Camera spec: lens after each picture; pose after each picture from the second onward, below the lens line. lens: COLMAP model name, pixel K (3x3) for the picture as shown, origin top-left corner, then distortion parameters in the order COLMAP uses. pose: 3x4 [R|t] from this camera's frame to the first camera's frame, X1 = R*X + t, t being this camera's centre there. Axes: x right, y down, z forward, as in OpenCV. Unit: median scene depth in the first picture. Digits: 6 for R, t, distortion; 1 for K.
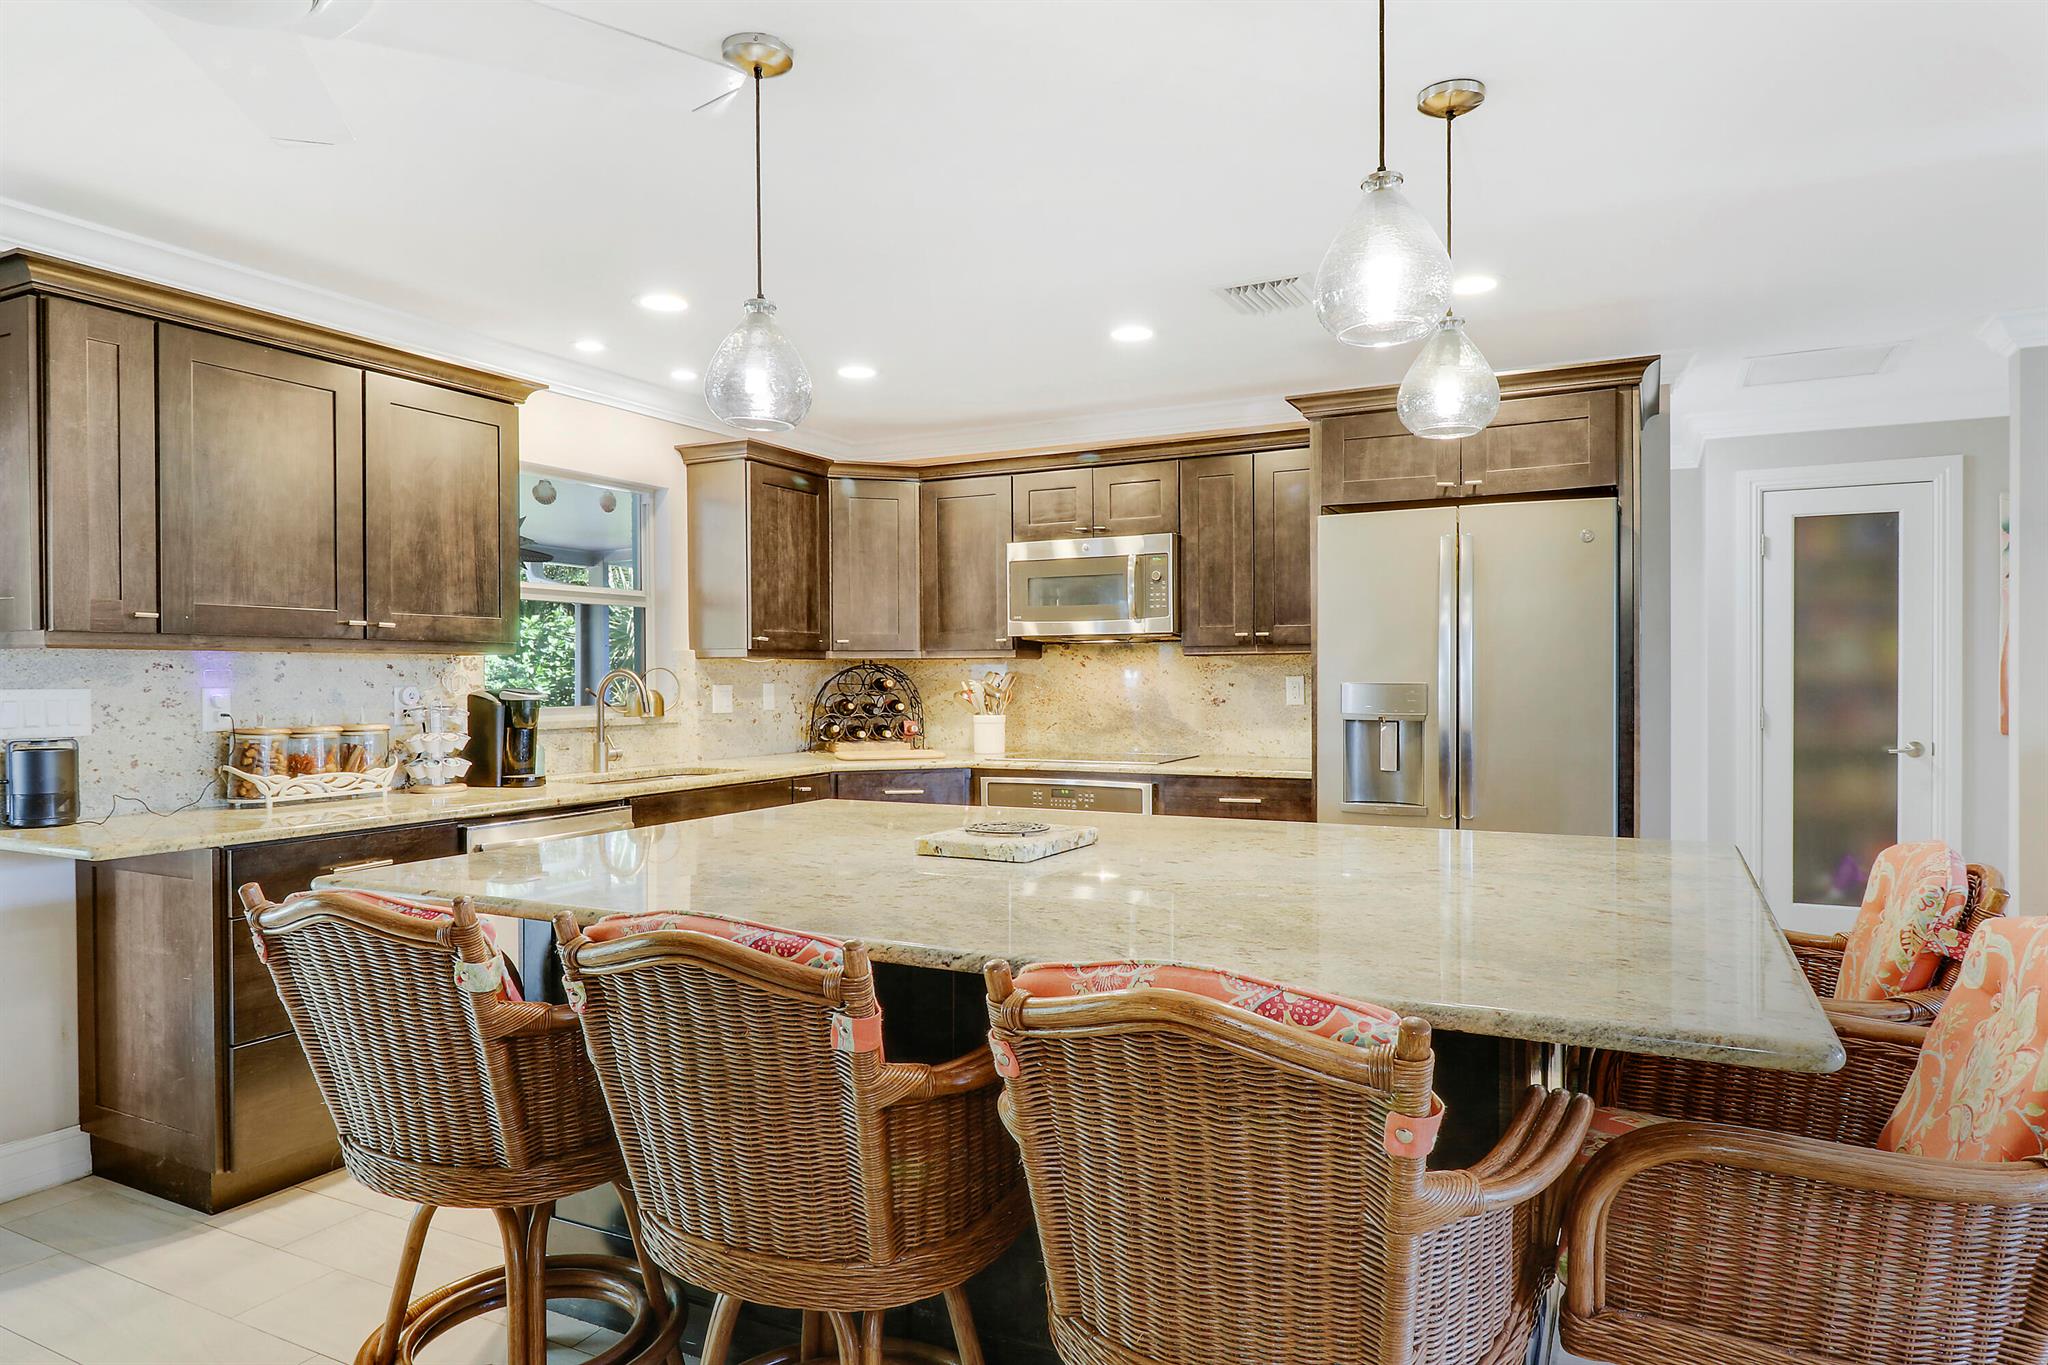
lens RADIAL K [[1215.1, 0, 1050.7], [0, 1215.1, 691.1], [0, 0, 1]] dist [-0.002118, -0.008222]
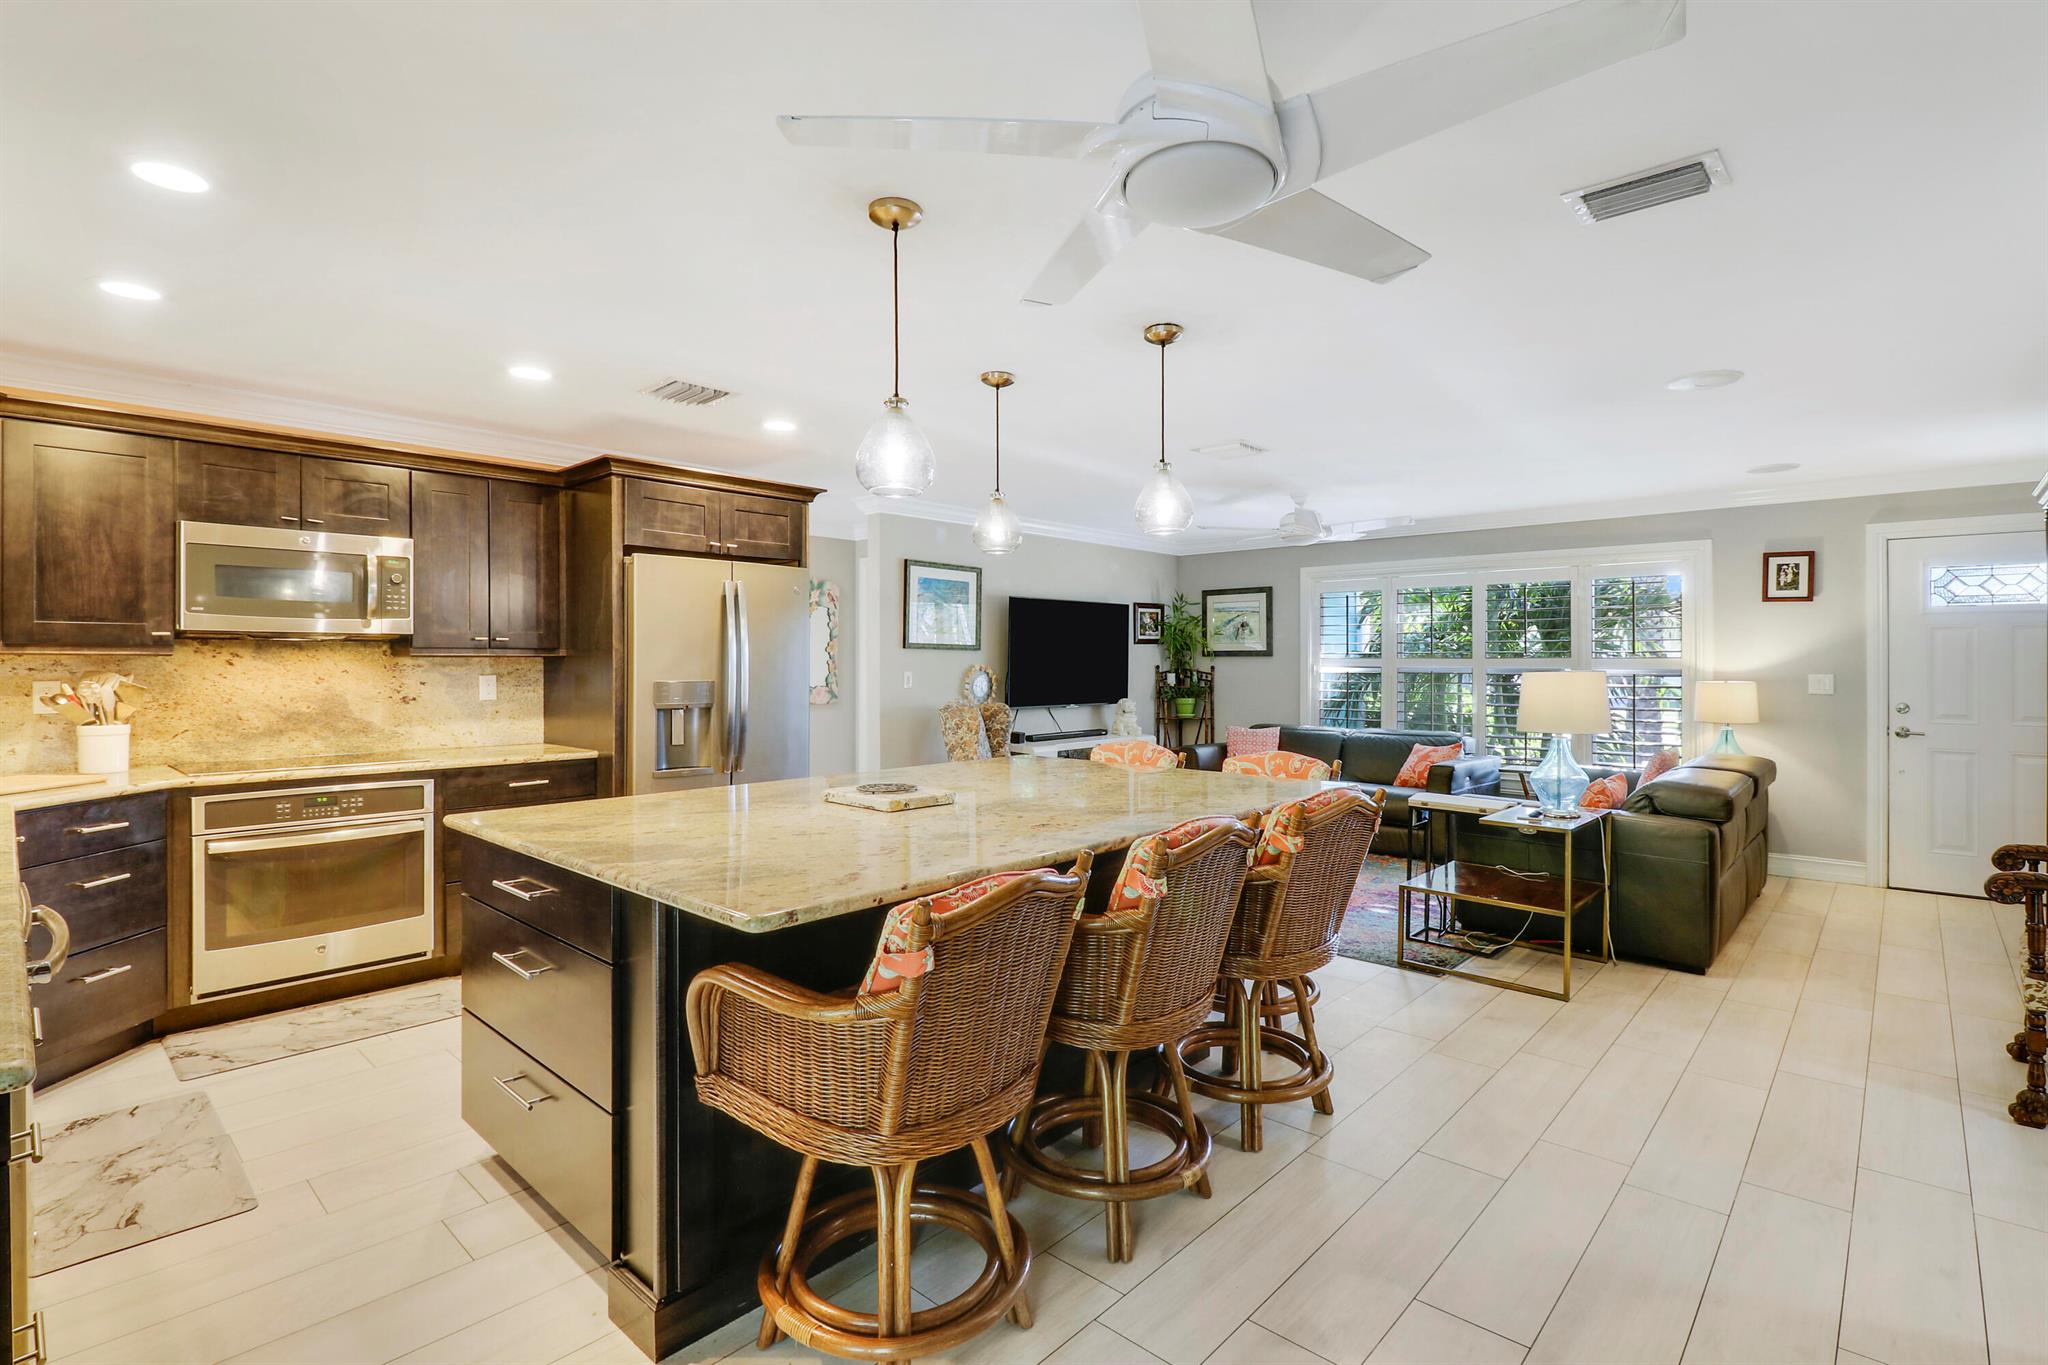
lens RADIAL K [[955.0, 0, 1026.0], [0, 955.0, 667.9], [0, 0, 1]] dist [-0.000619, -0.011976]
pose [[0.276807, 0.000883, 0.960925, -0.667534], [0.010093, 0.999942, -0.003826, -0.013615], [-0.960873, 0.010757, 0.276782, 0.329636]]
